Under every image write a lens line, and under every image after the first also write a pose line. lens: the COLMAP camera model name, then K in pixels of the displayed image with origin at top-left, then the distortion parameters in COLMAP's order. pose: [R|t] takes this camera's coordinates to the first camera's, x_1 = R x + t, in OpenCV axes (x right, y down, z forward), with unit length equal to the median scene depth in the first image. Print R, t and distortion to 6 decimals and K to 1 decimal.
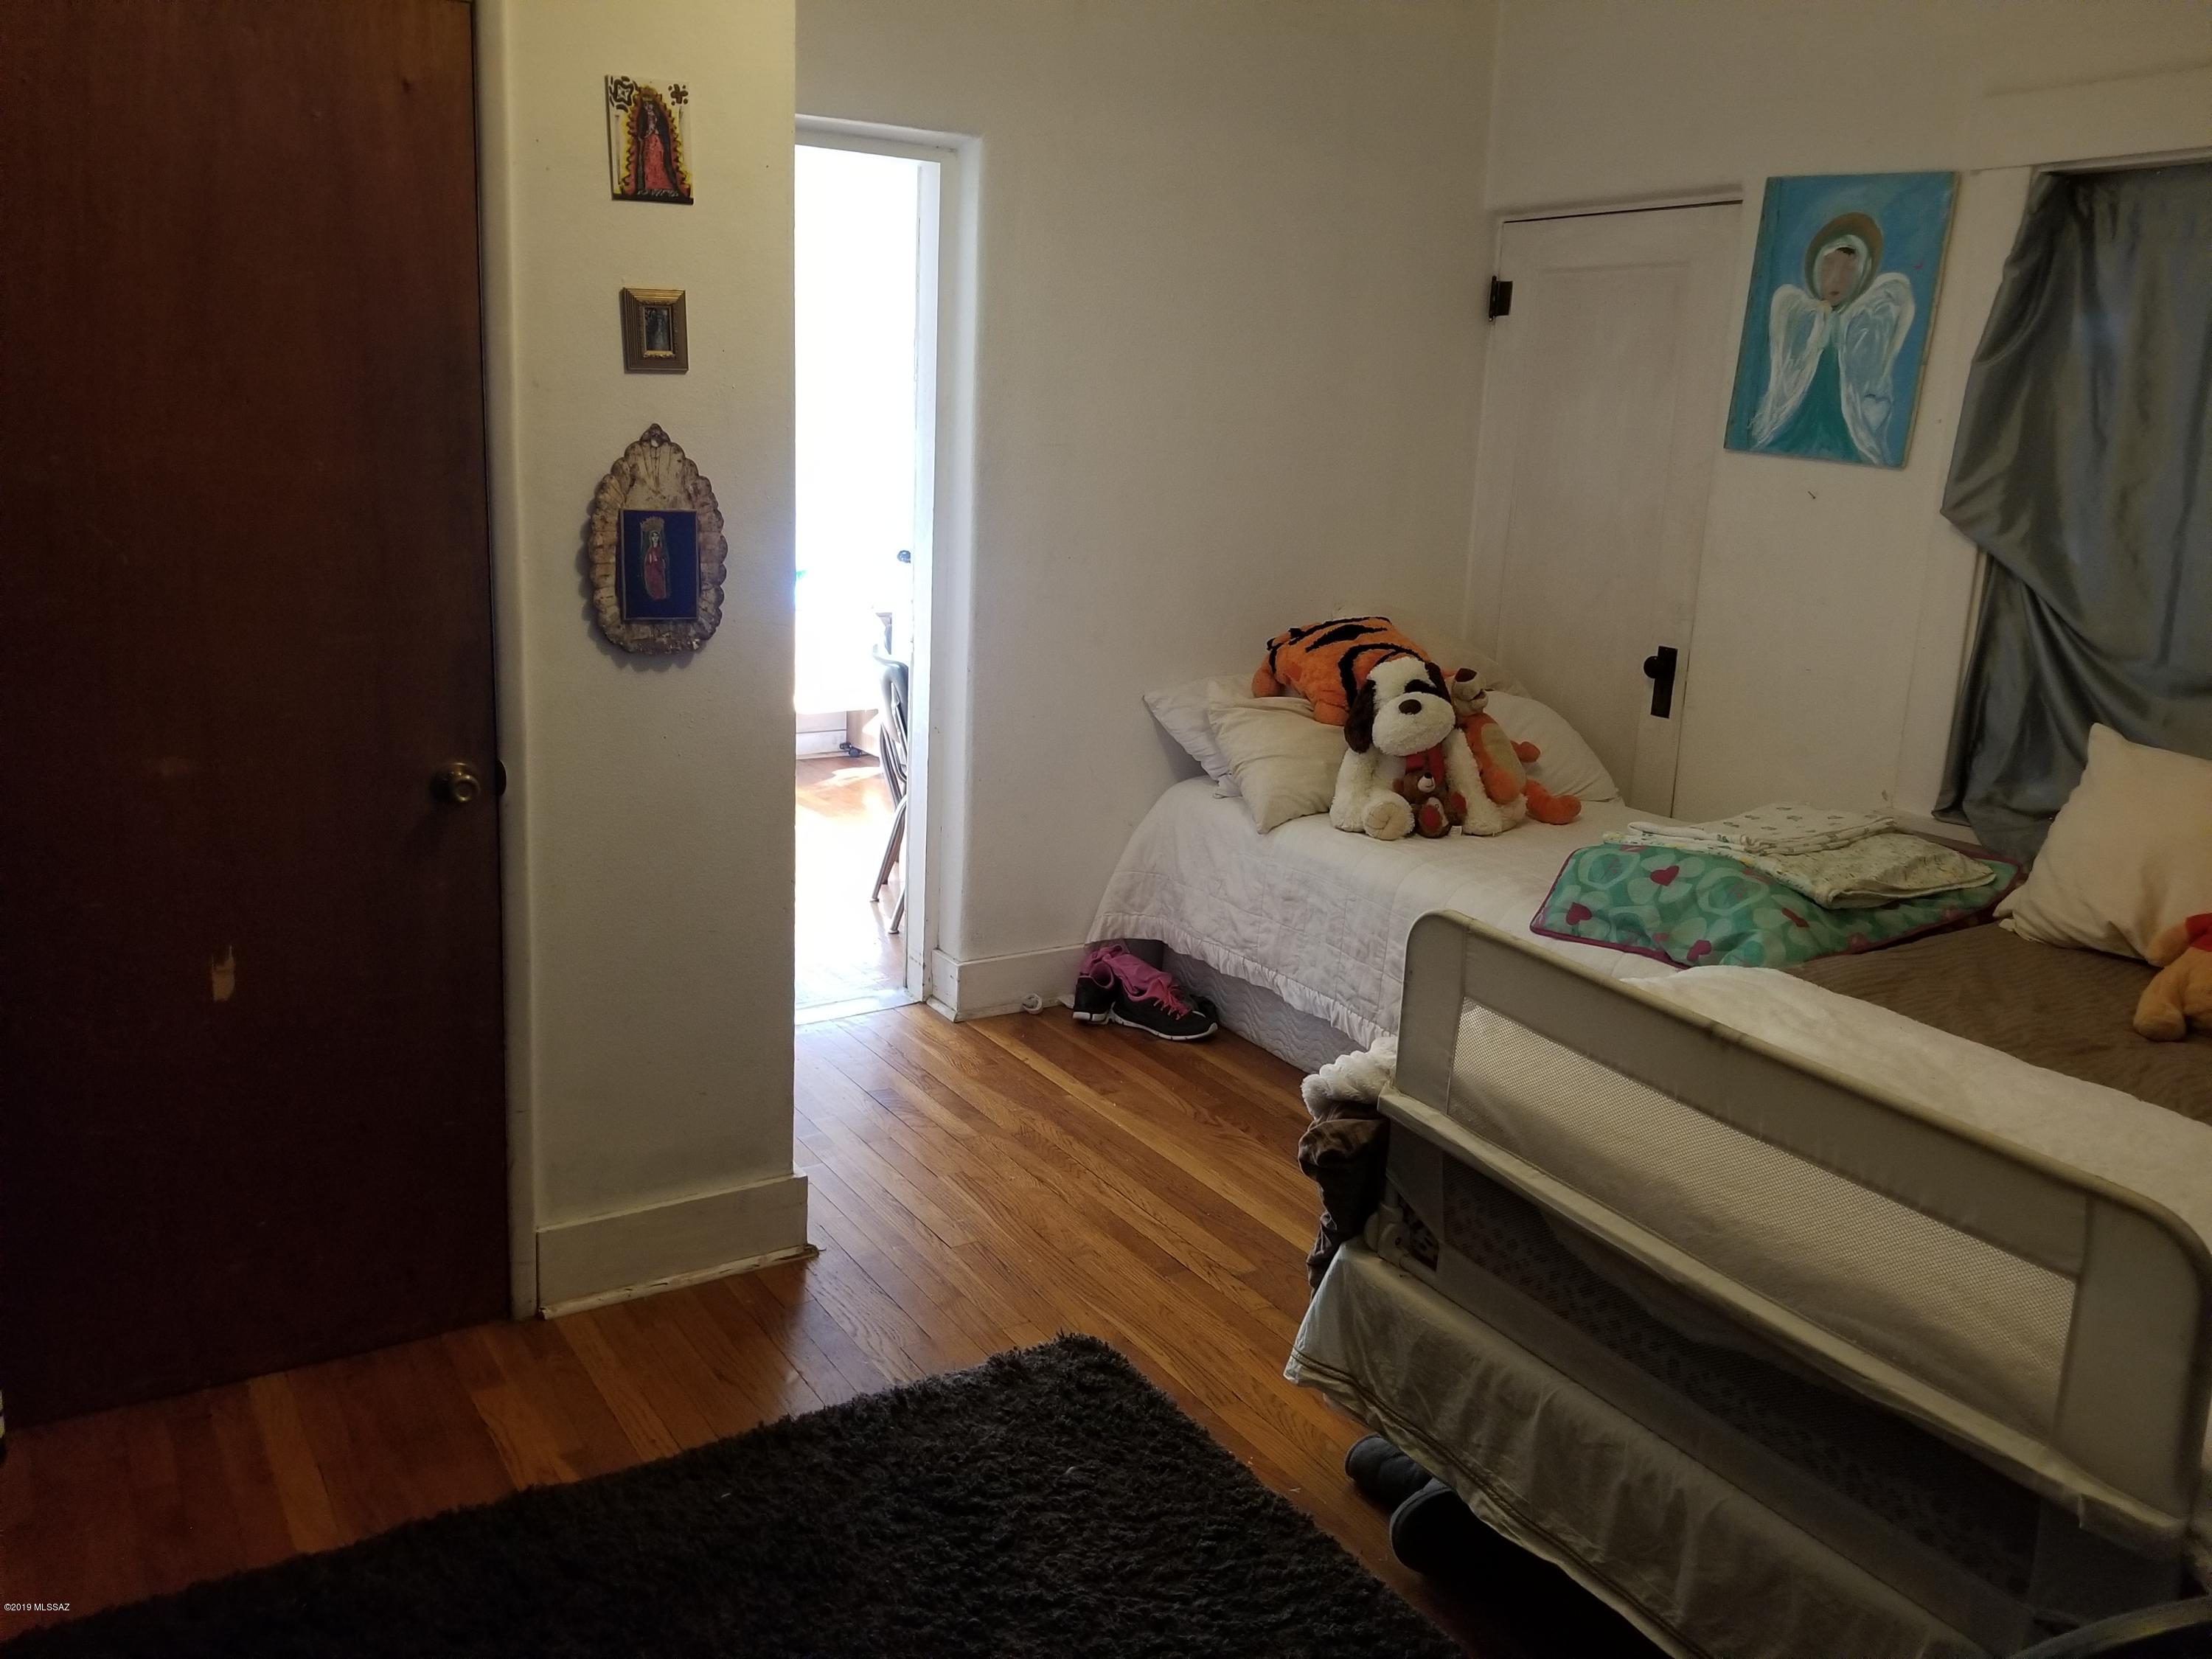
lens RADIAL K [[1714.0, 0, 1105.4], [0, 1714.0, 829.0], [0, 0, 1]] dist [-0.000499, -0.039896]
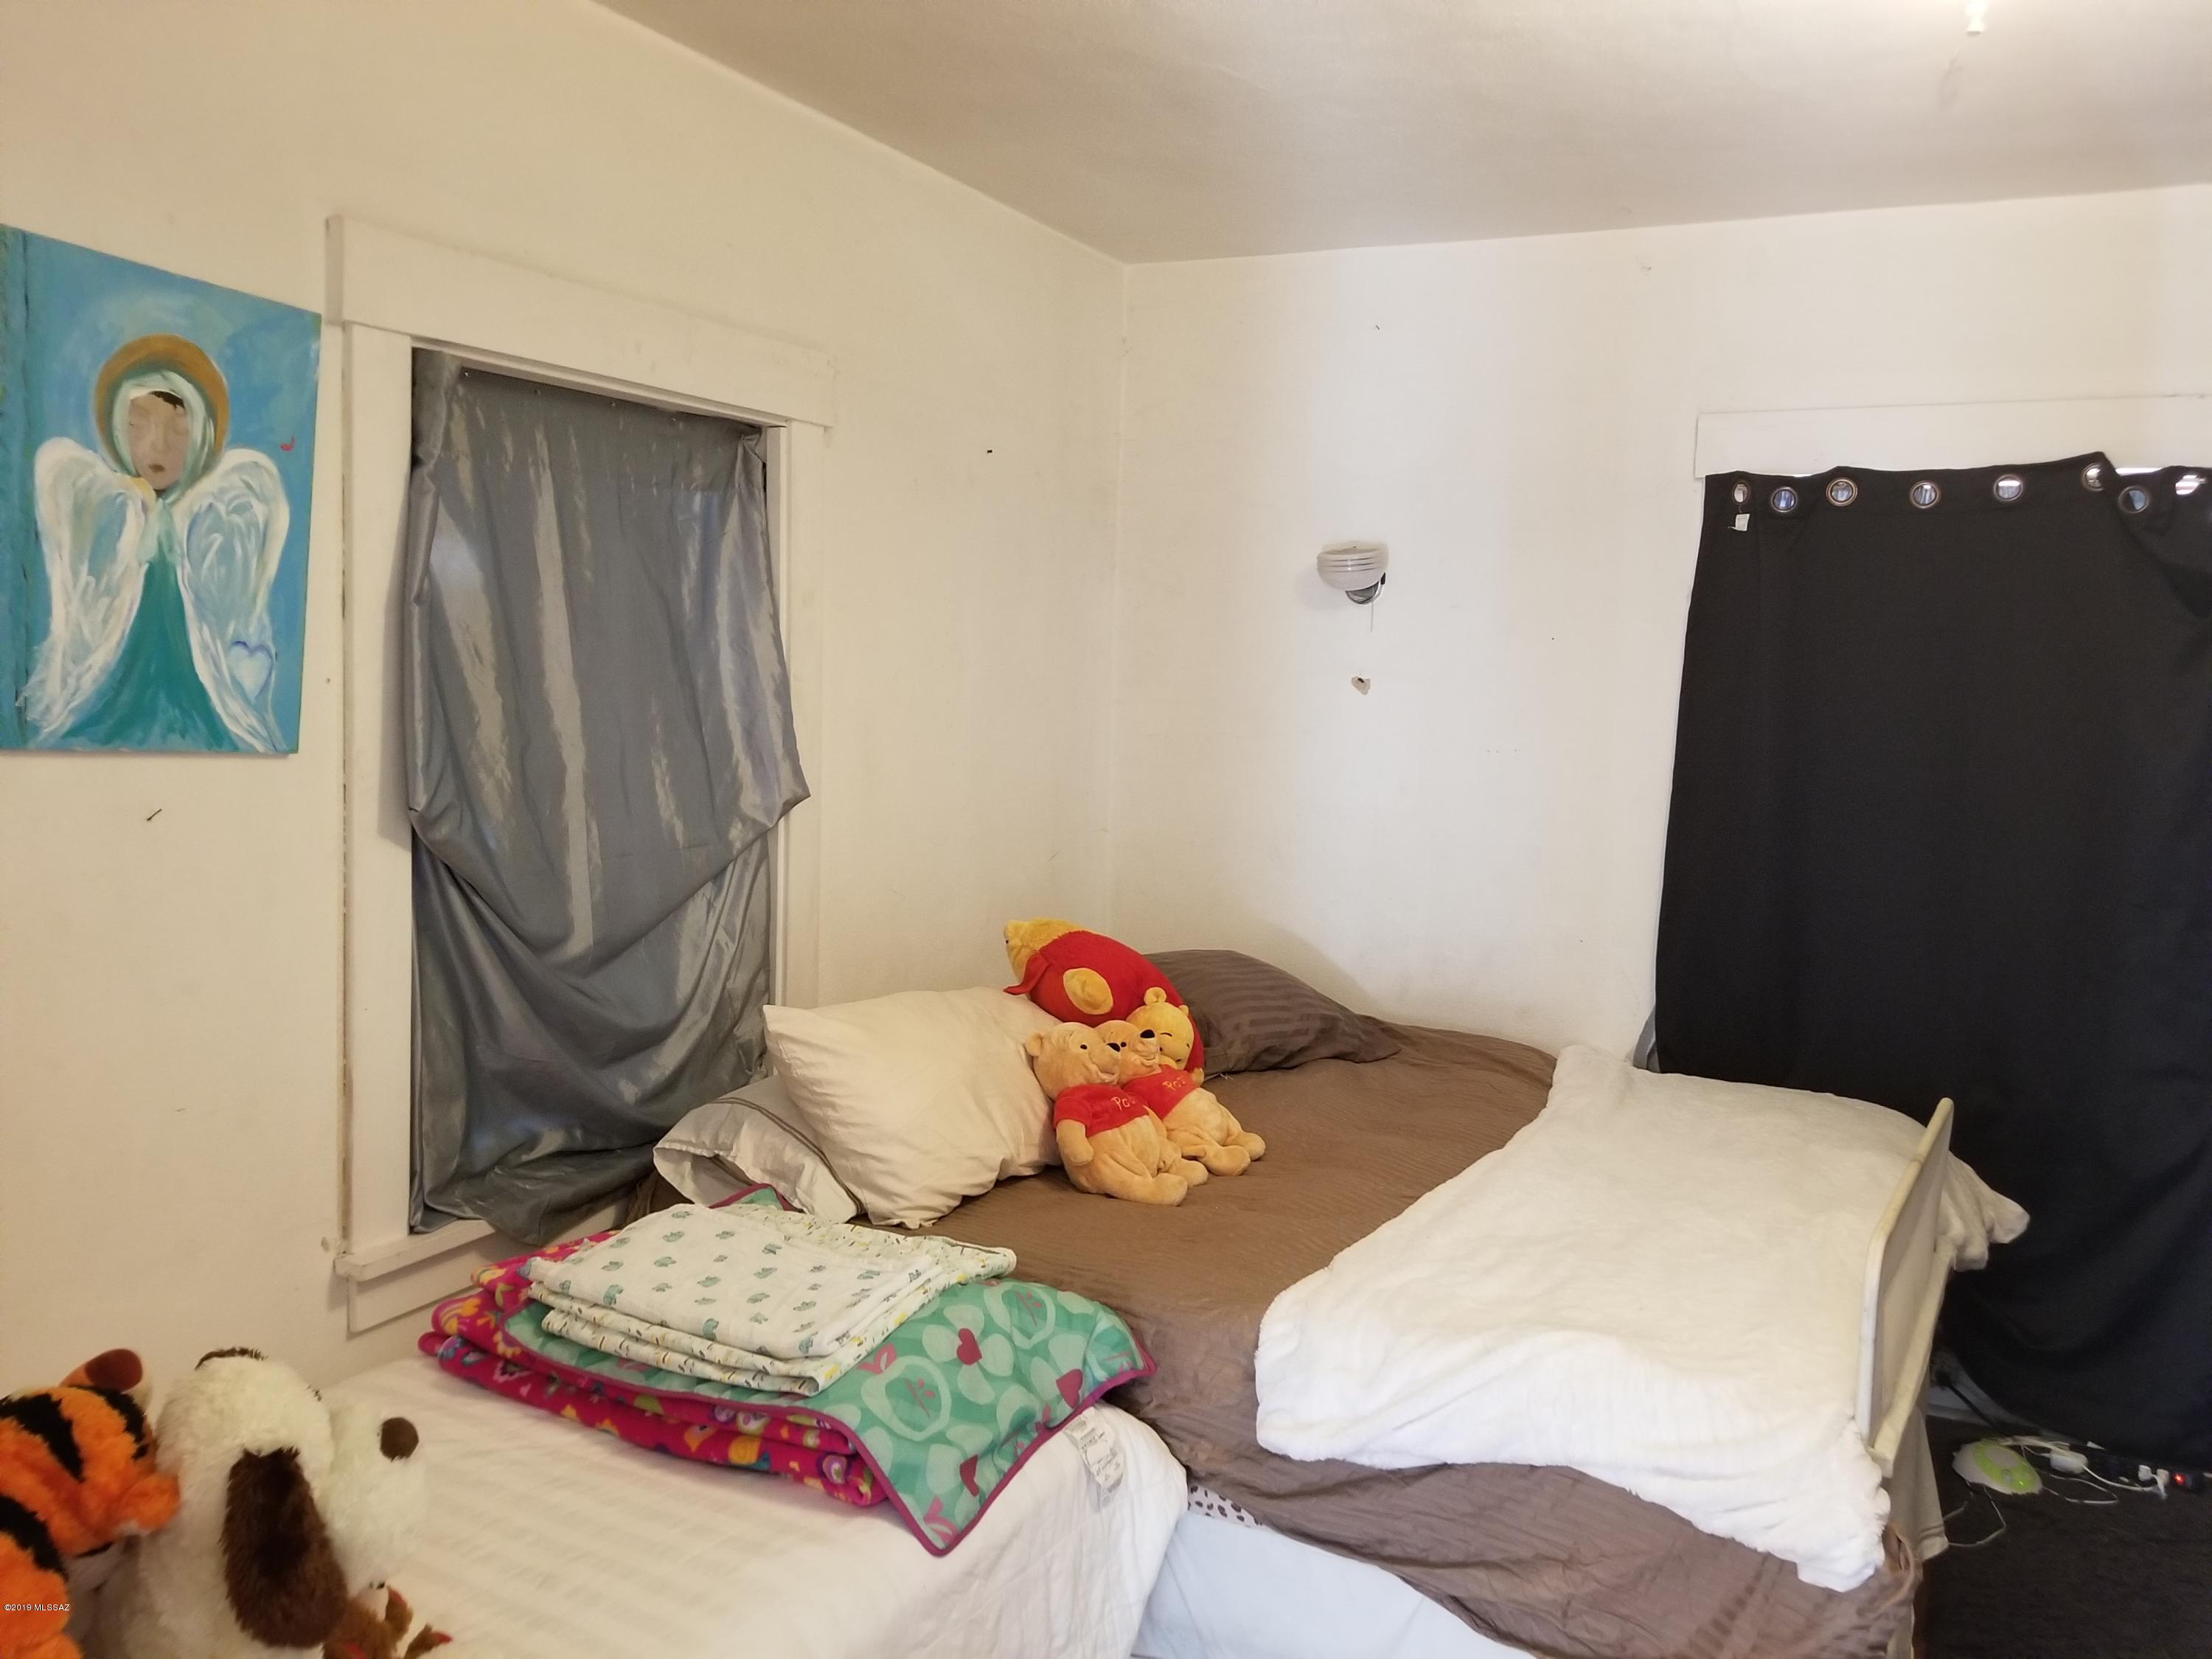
lens RADIAL K [[1714.0, 0, 1102.7], [0, 1714.0, 827.8], [0, 0, 1]] dist [-0.000499, -0.039896]
pose [[-0.475634, -0.116919, 0.871838, -0.234732], [0.181486, 0.956760, 0.227318, -0.271326], [-0.860718, 0.266346, -0.433849, 1.008555]]
